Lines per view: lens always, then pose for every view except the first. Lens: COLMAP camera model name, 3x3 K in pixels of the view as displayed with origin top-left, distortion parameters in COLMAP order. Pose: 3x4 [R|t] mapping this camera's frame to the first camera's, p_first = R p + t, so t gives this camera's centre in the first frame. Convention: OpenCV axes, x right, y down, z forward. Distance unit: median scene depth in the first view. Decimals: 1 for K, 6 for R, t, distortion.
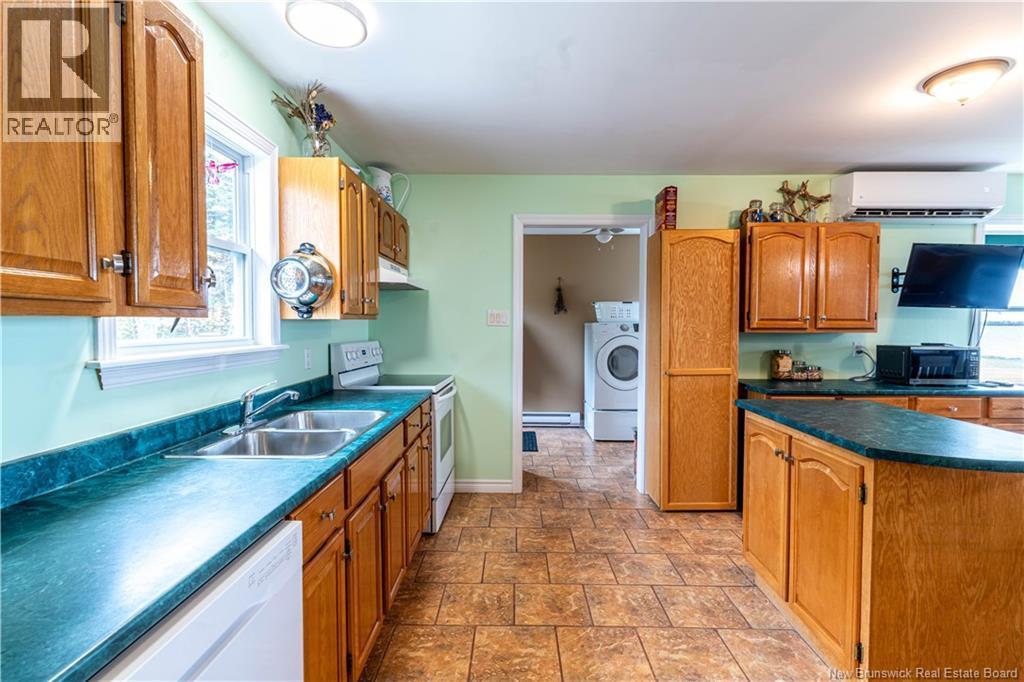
lens RADIAL K [[485.4, 0, 513.9], [0, 485.4, 341.0], [0, 0, 1]] dist [0.004064, -0.001040]
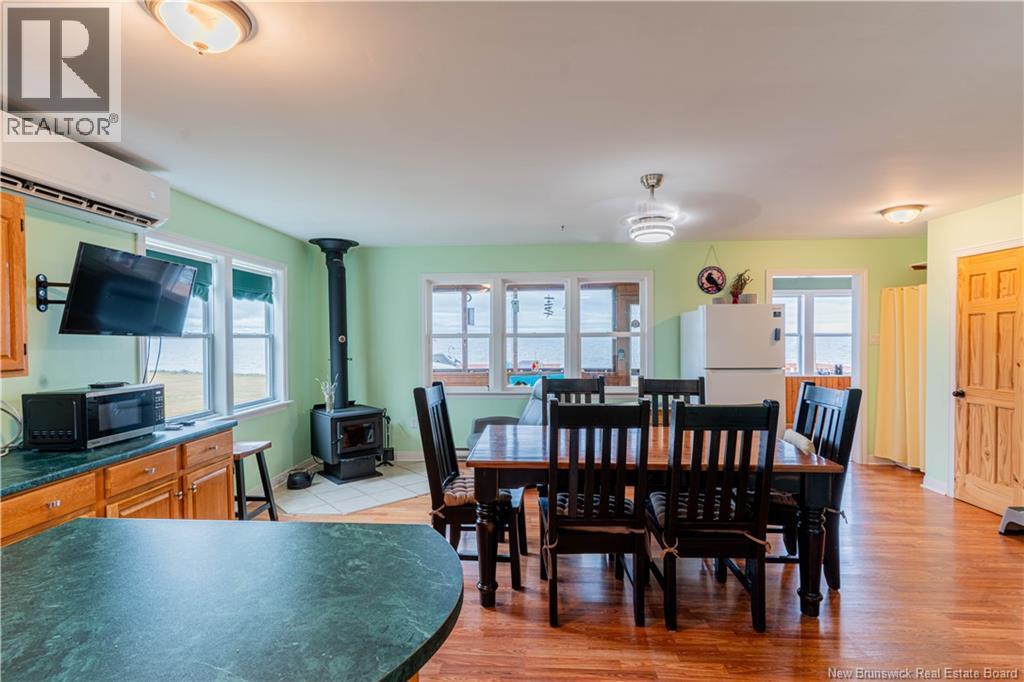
lens RADIAL K [[485.4, 0, 515.9], [0, 485.4, 345.4], [0, 0, 1]] dist [0.004064, -0.001040]
pose [[0.045019, -0.019463, 0.998797, 0.195292], [0.043126, 0.998916, 0.017521, -0.049282], [-0.998055, 0.042285, 0.045809, 0.433766]]
